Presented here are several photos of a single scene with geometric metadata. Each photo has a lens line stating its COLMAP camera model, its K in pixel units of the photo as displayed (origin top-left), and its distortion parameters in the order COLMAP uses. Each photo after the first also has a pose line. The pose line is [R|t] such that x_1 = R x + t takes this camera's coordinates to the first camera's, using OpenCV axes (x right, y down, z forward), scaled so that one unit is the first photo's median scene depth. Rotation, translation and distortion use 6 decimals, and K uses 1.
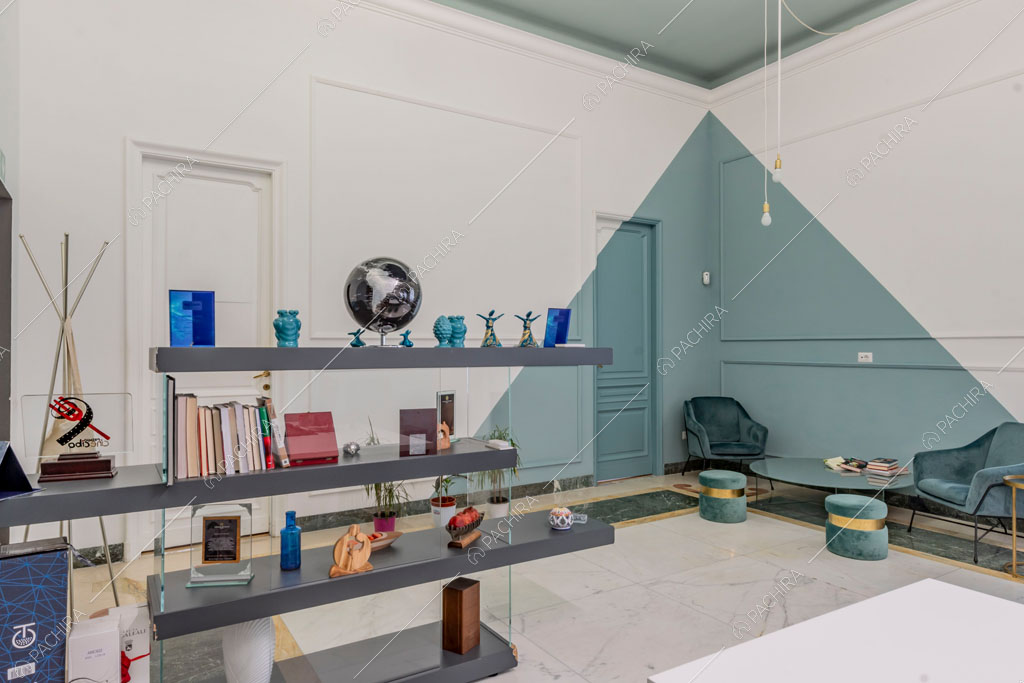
lens RADIAL K [[623.8, 0, 513.7], [0, 623.8, 344.8], [0, 0, 1]] dist [0.006352, -0.000035]
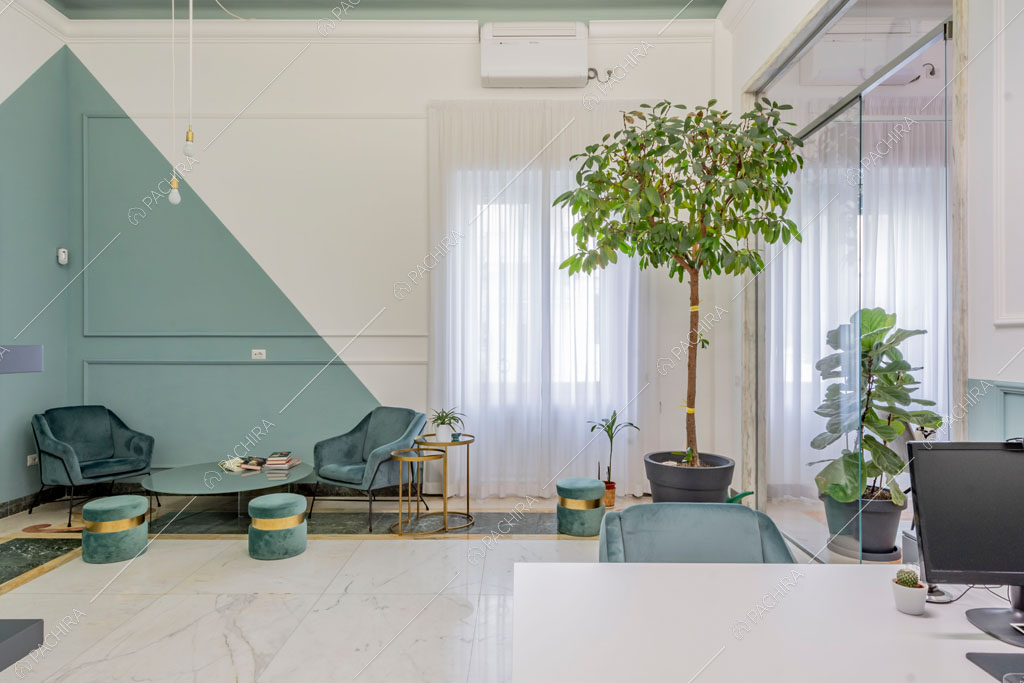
lens RADIAL K [[623.8, 0, 513.7], [0, 623.8, 344.8], [0, 0, 1]] dist [0.006352, -0.000035]
pose [[0.539954, -0.000872, 0.841694, -0.067855], [-0.003579, 0.999988, 0.003332, 0.000081], [-0.841687, -0.004812, 0.539945, 0.128430]]
